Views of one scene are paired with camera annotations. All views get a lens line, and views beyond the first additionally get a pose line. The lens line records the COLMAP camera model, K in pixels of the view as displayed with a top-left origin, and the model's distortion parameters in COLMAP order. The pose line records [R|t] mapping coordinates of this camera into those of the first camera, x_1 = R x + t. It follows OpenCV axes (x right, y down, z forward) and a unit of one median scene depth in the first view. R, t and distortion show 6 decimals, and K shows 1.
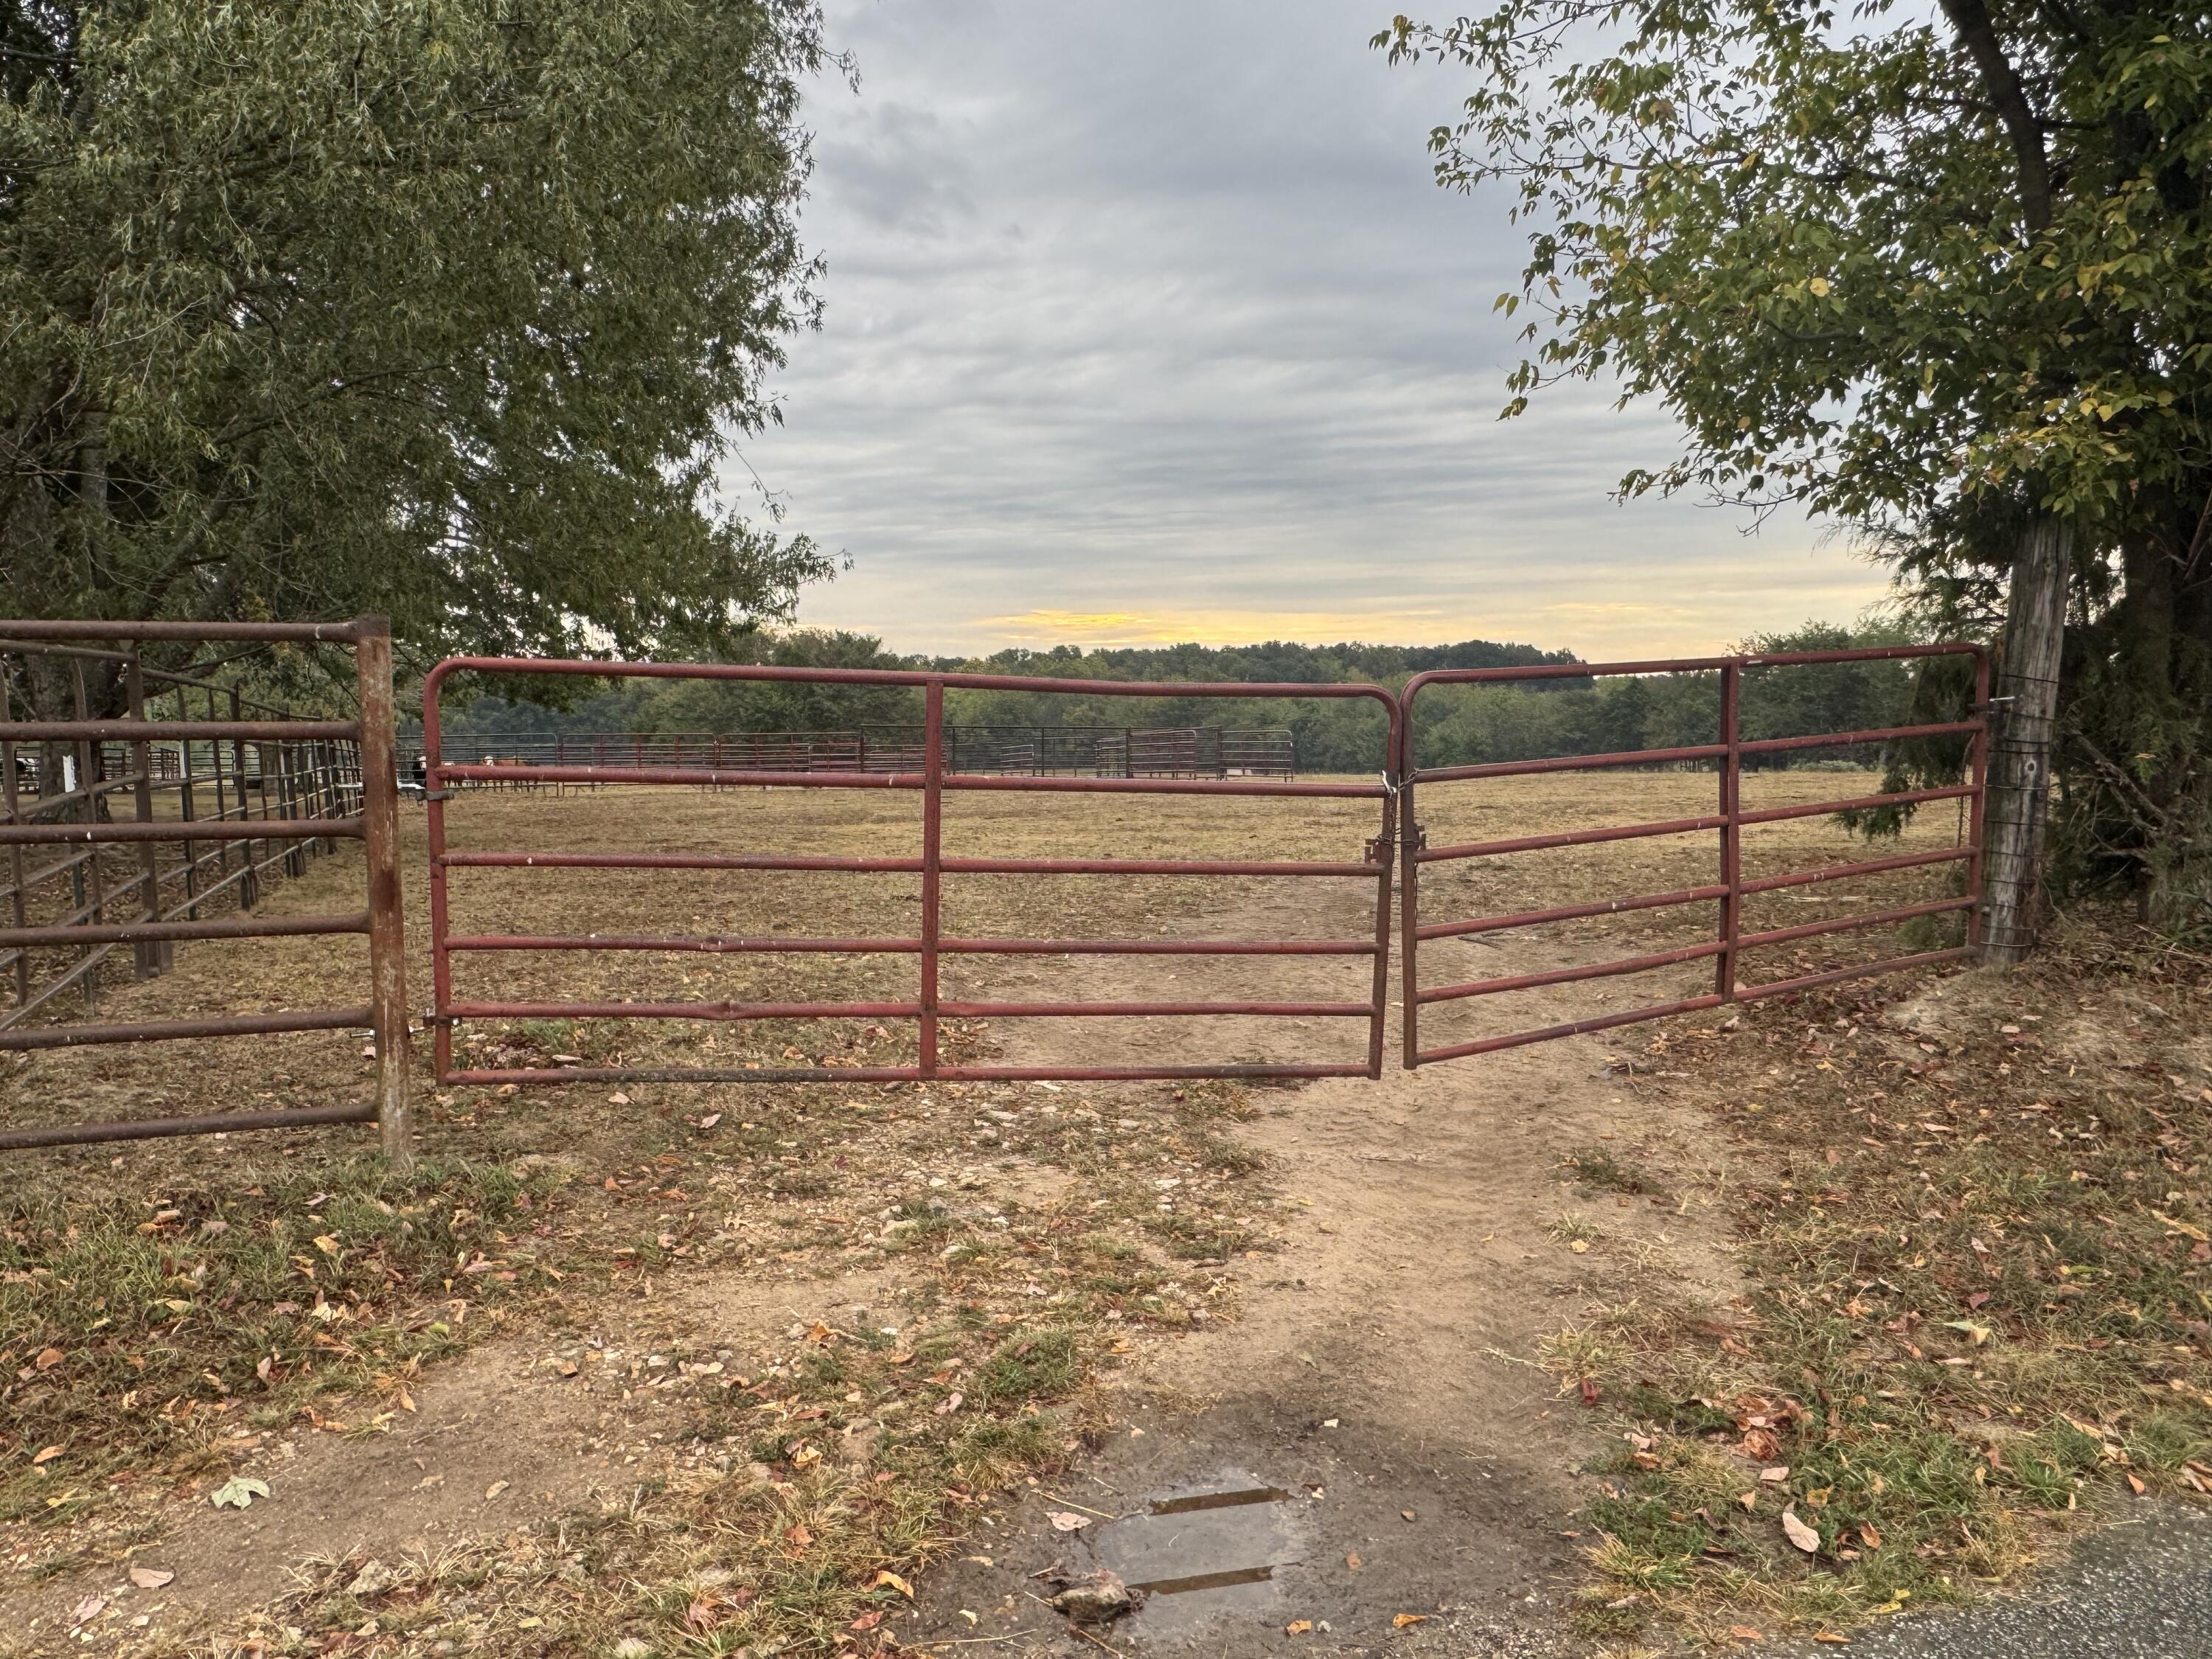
lens RADIAL K [[1585.5, 0, 1106.0], [0, 1585.5, 829.5], [0, 0, 1]] dist [-0.004157, 0.003037]
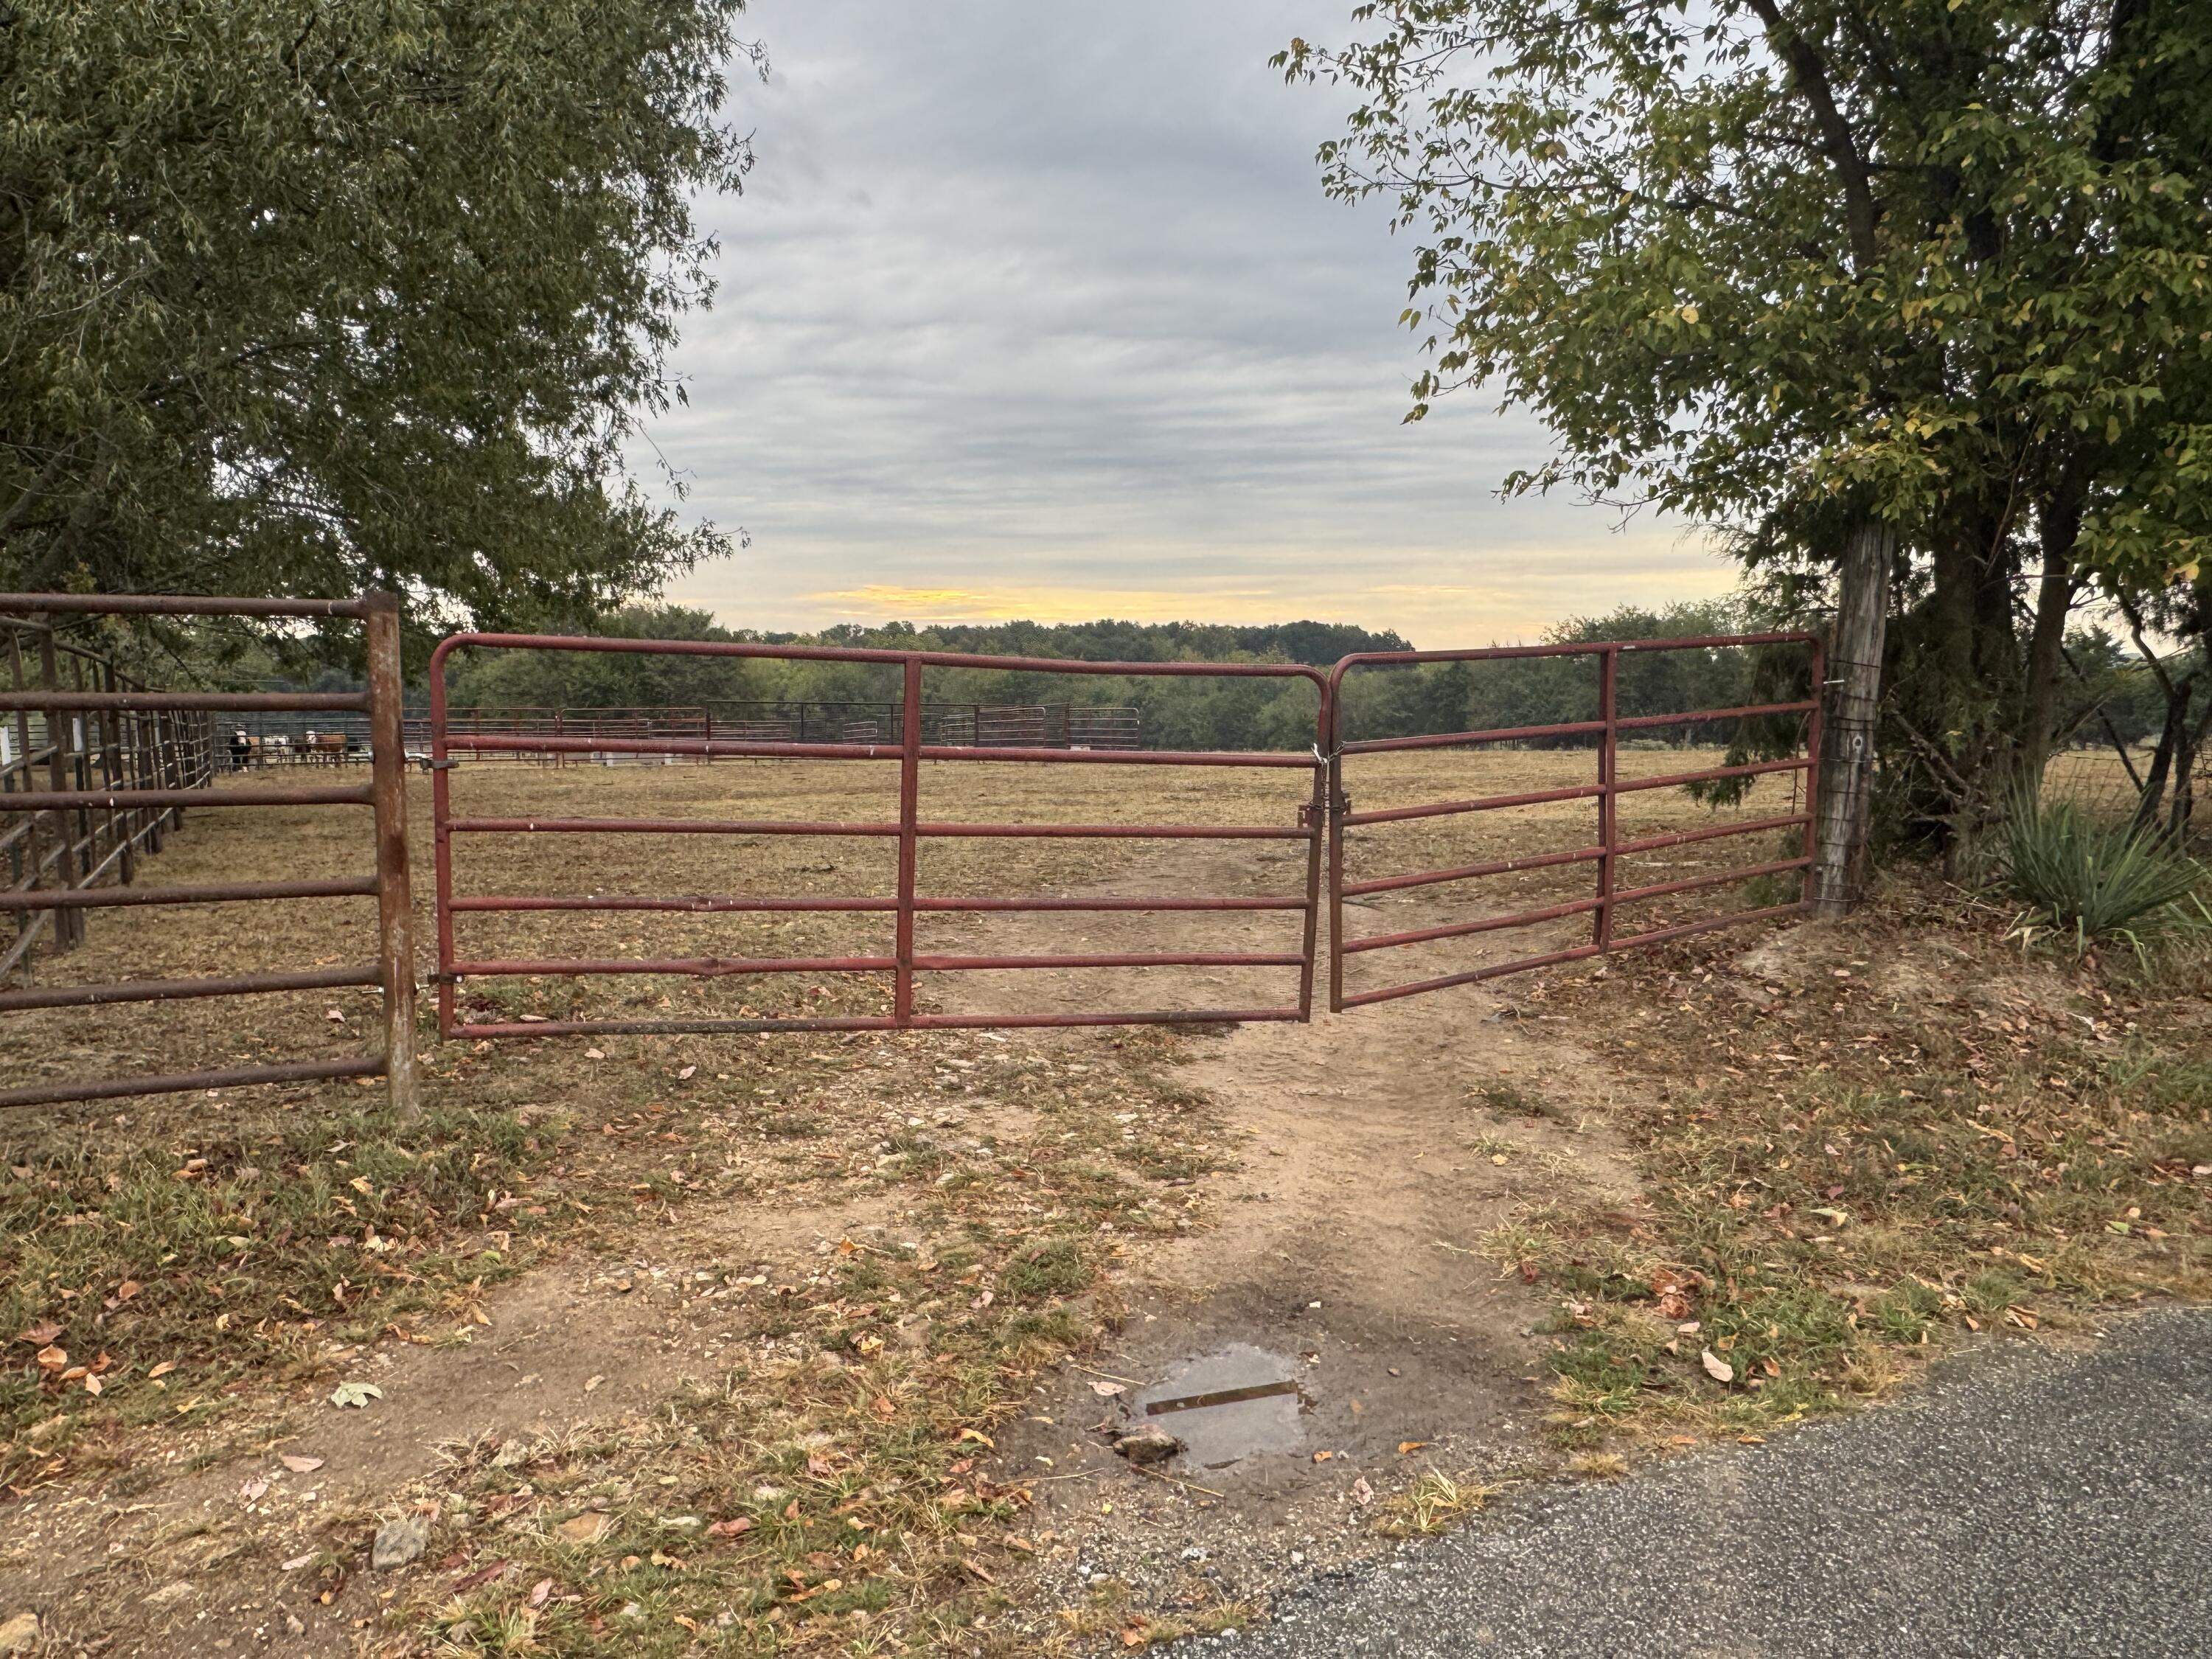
lens RADIAL K [[1585.5, 0, 1106.0], [0, 1585.5, 829.5], [0, 0, 1]] dist [-0.004157, 0.003037]
pose [[0.994490, -0.003320, 0.104778, -0.080159], [0.001833, 0.999896, 0.014285, 0.006511], [-0.104814, -0.014014, 0.994393, -0.080497]]
